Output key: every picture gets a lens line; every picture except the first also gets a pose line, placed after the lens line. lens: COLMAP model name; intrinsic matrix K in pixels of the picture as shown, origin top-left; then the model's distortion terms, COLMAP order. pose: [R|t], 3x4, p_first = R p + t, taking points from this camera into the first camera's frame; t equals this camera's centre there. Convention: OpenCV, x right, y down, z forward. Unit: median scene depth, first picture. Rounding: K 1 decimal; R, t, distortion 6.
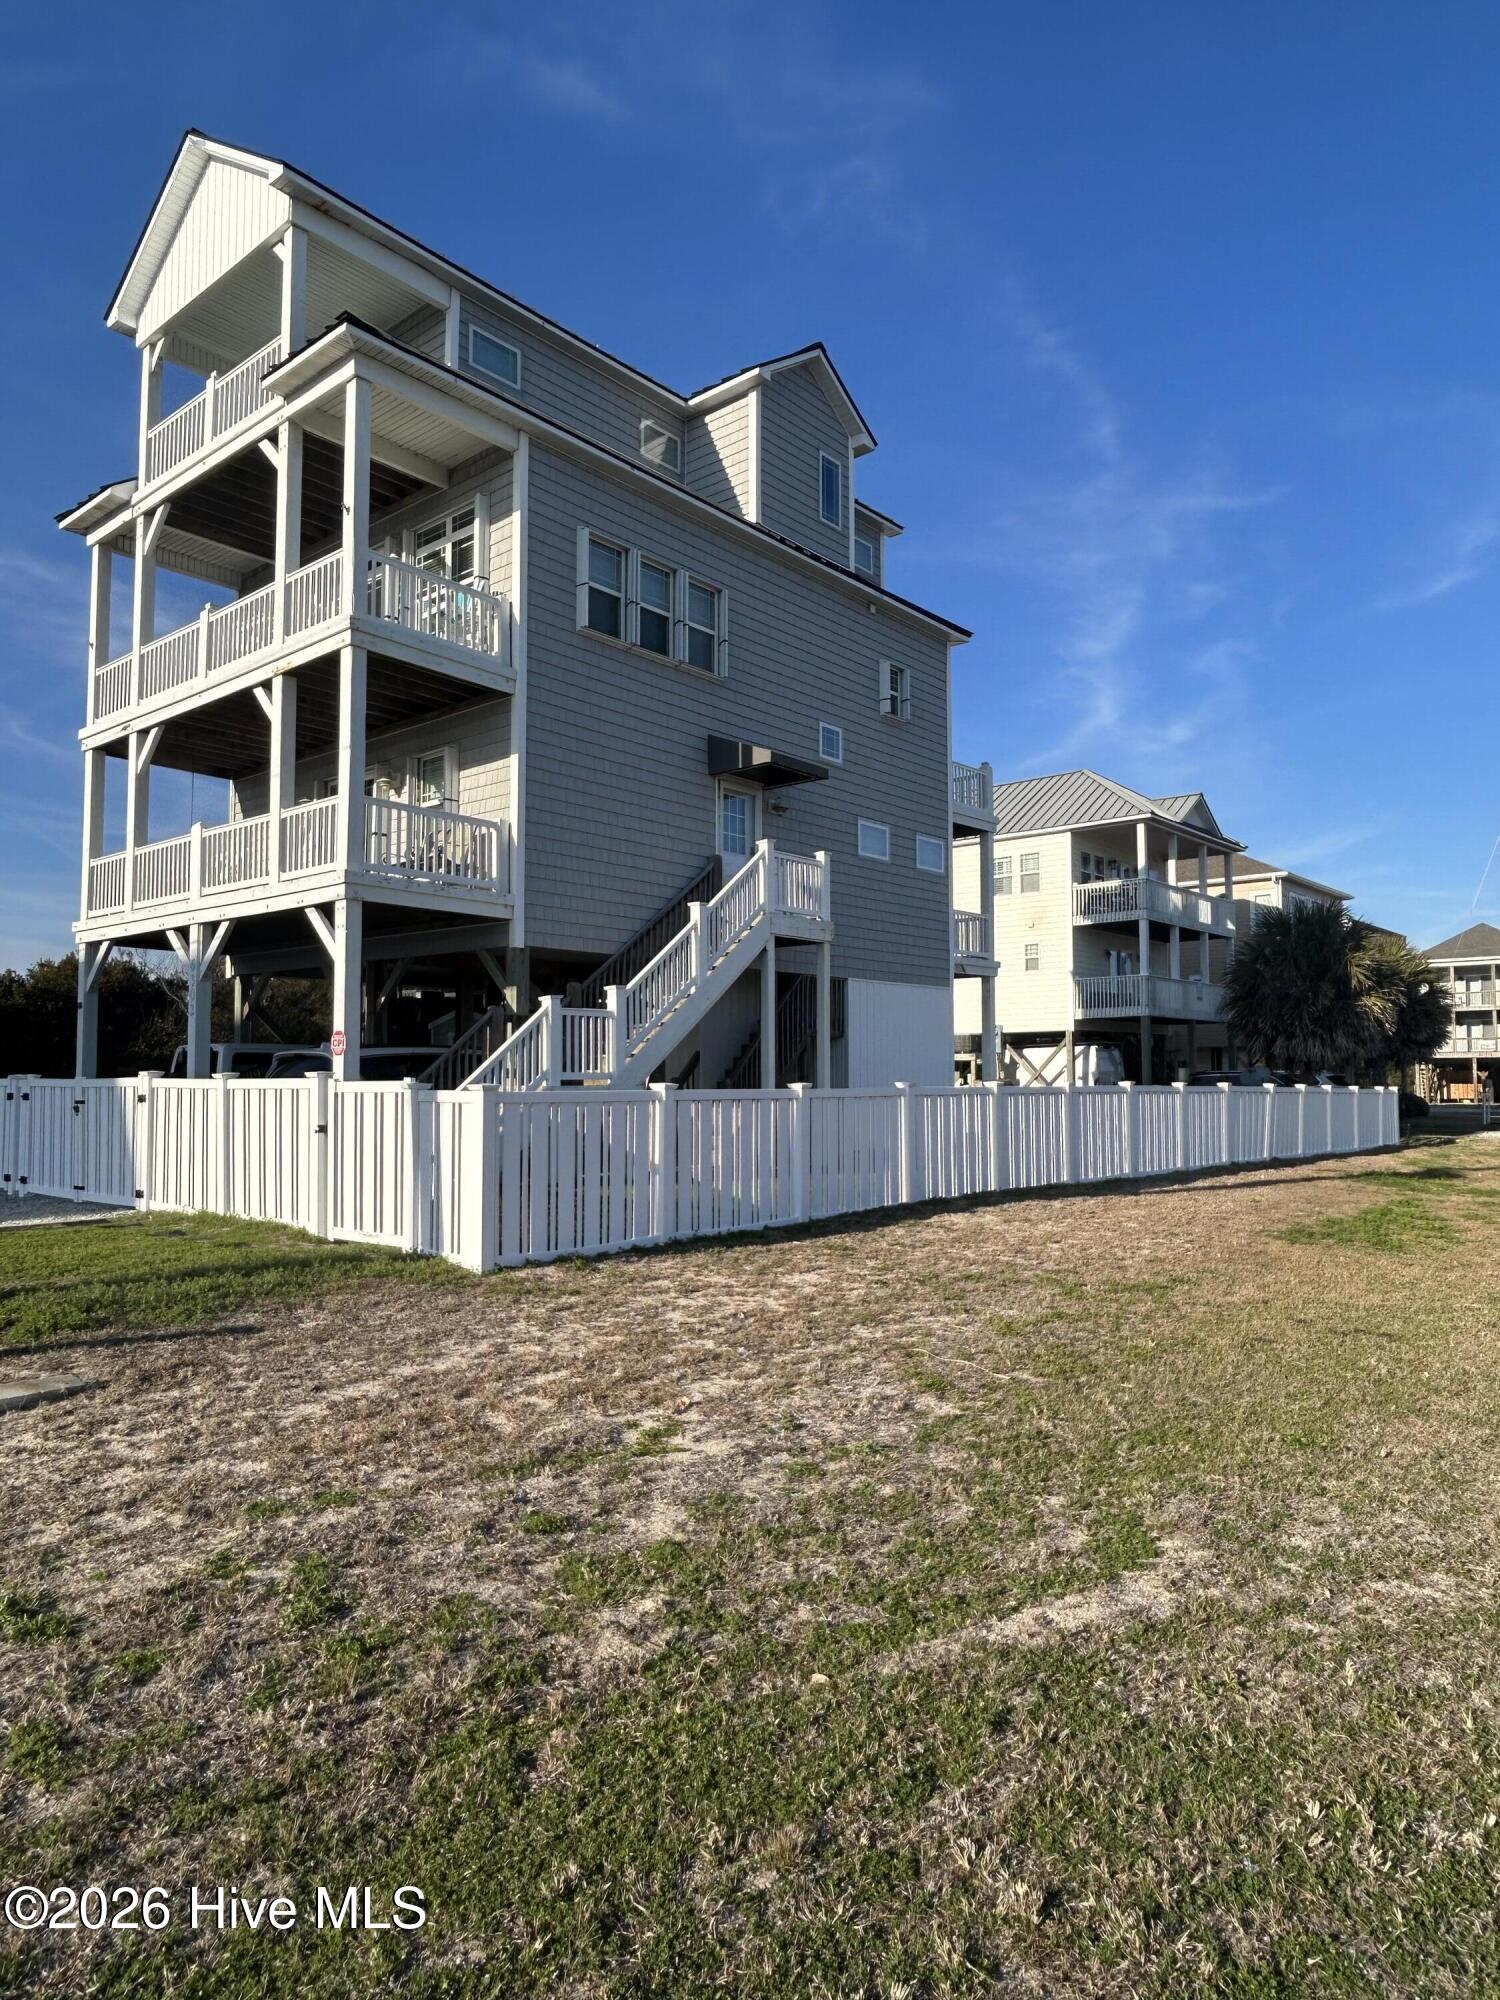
lens RADIAL K [[1290.2, 0, 750.0], [0, 1290.2, 1000.0], [0, 0, 1]] dist [0.000472, 0.000880]
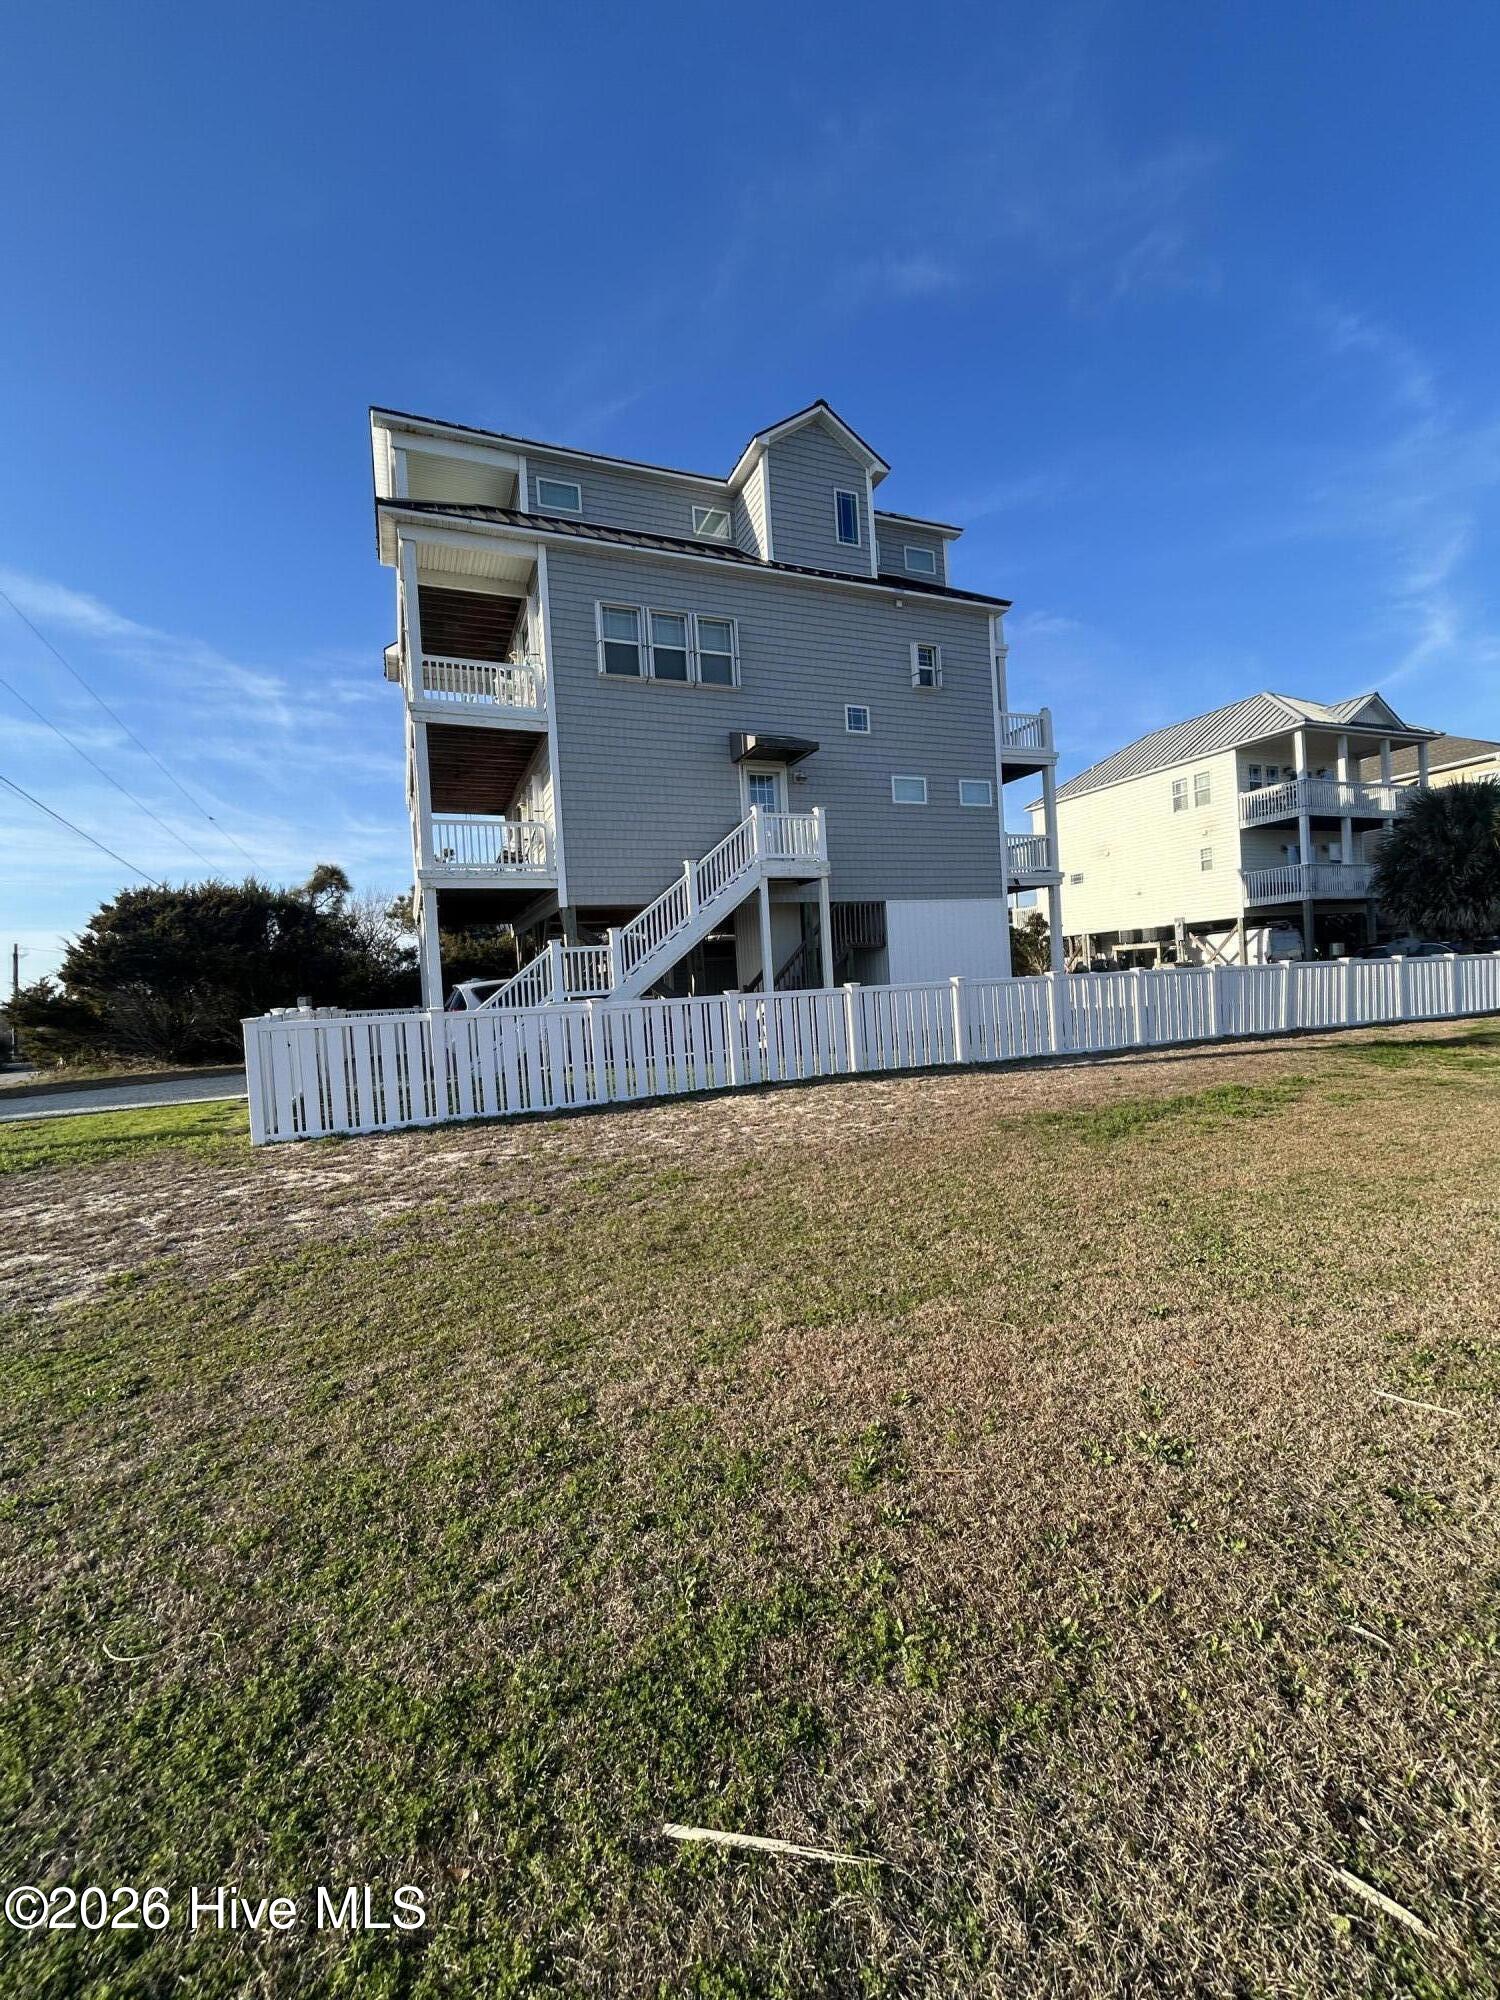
lens RADIAL K [[826.4, 0, 737.9], [0, 826.4, 997.8], [0, 0, 1]] dist [-0.003366, -0.001096]
pose [[0.891644, -0.045662, -0.450429, 0.279579], [0.085035, 0.994085, 0.067557, 0.009905], [0.444680, -0.098539, 0.890253, 0.165160]]
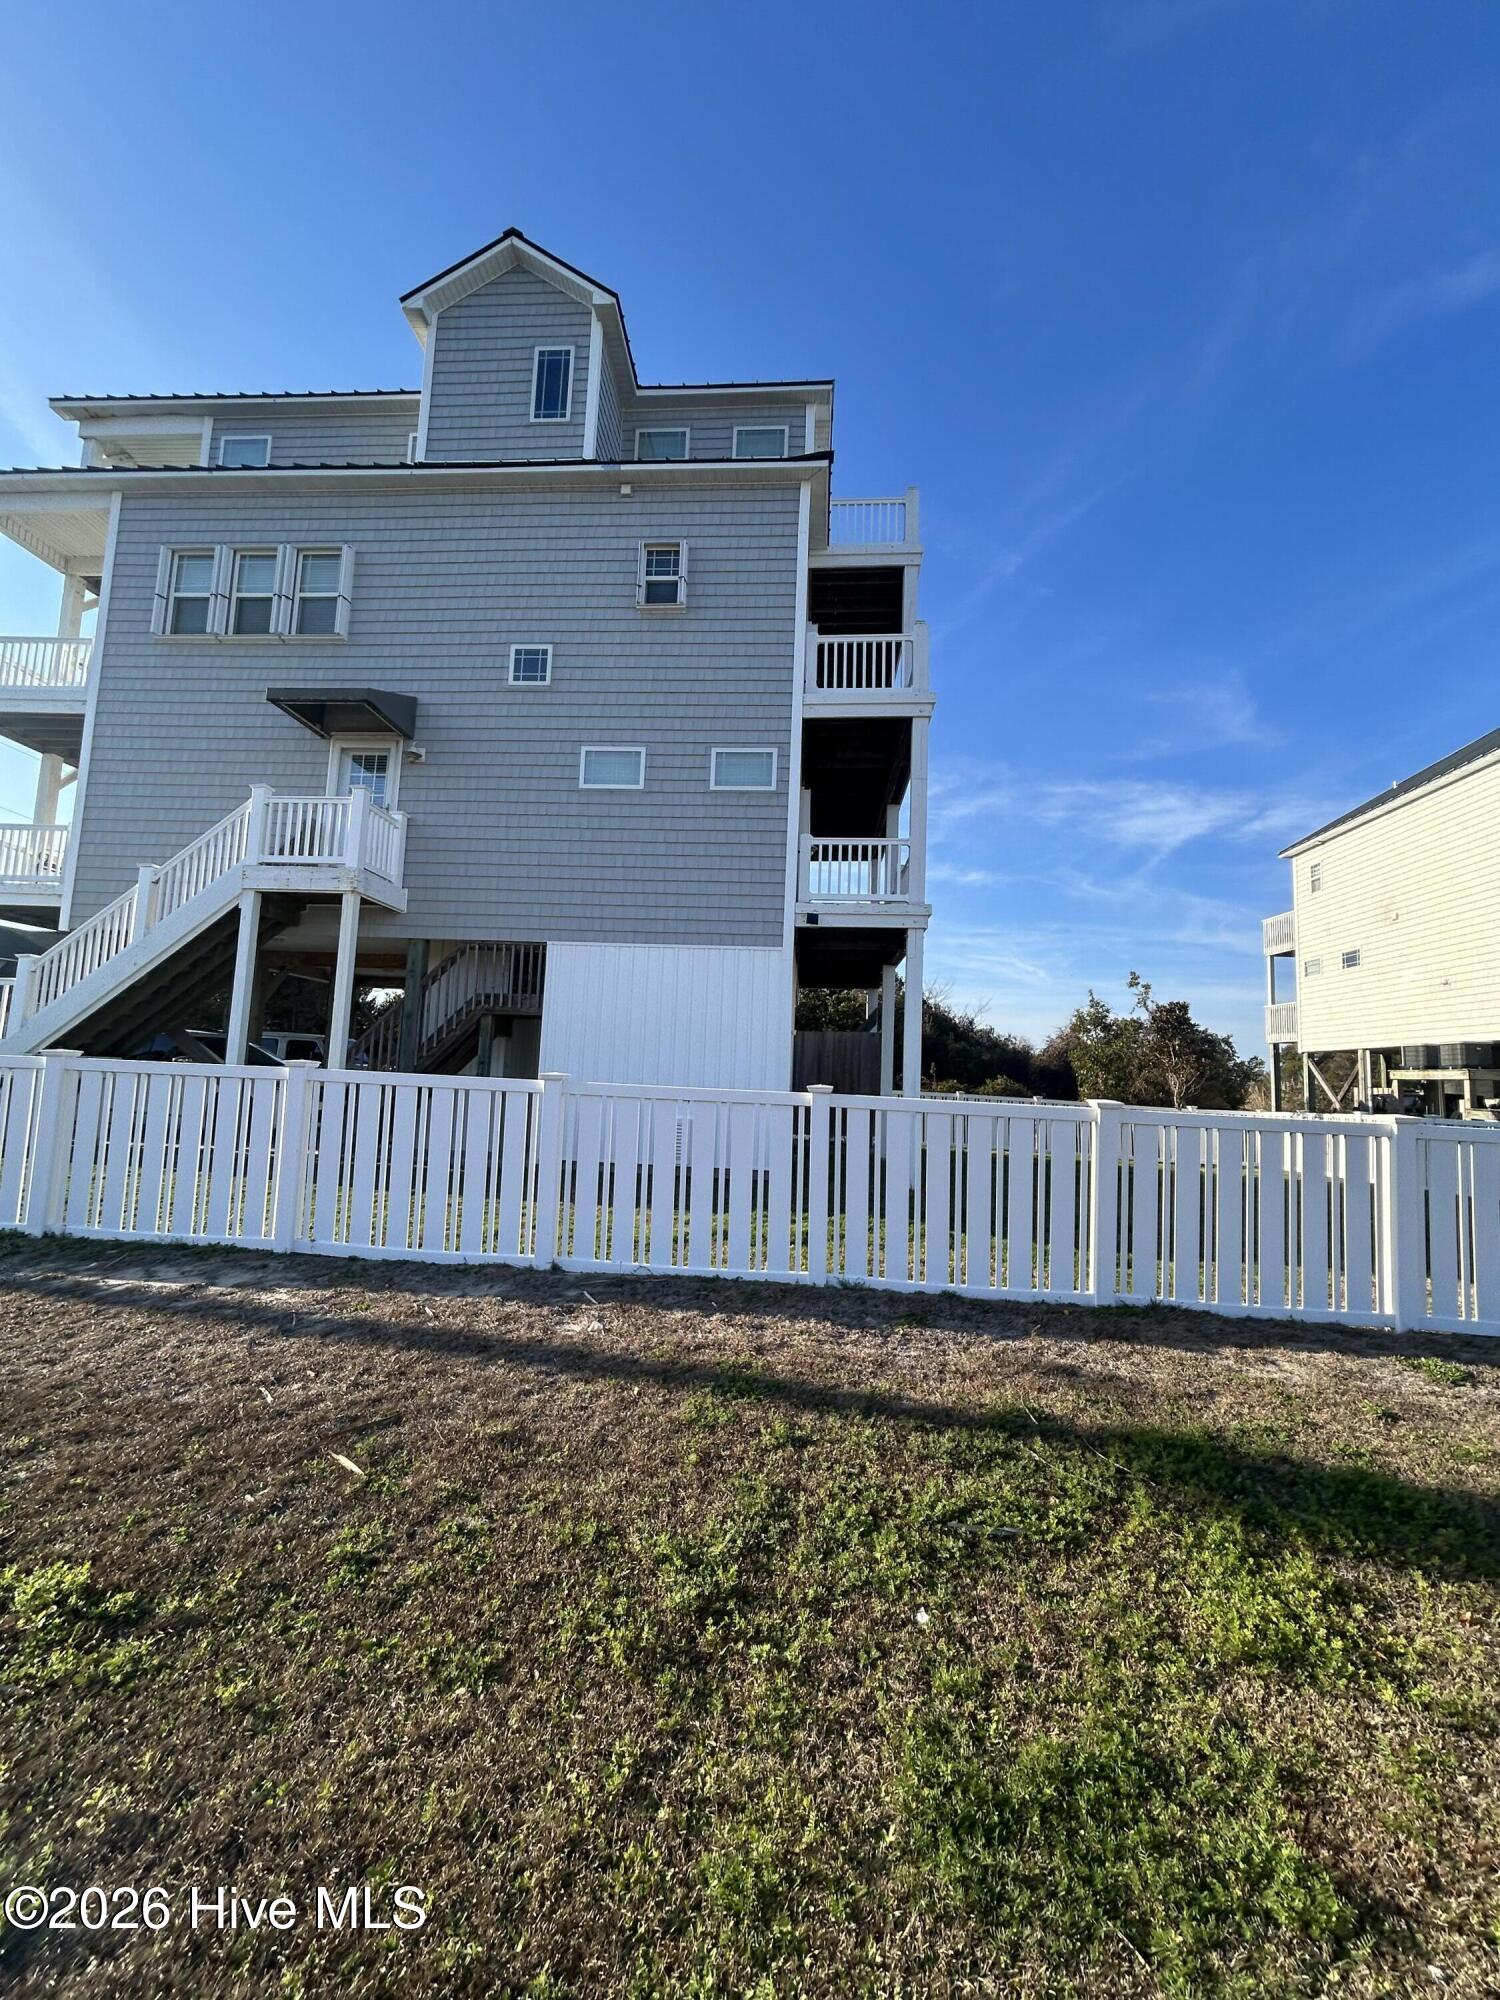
lens RADIAL K [[826.4, 0, 737.9], [0, 826.4, 997.8], [0, 0, 1]] dist [-0.003366, -0.001096]
pose [[0.588161, -0.059371, -0.806562, 0.499571], [0.008866, 0.997715, -0.066977, 0.047582], [0.808695, 0.032242, 0.587344, 0.711925]]
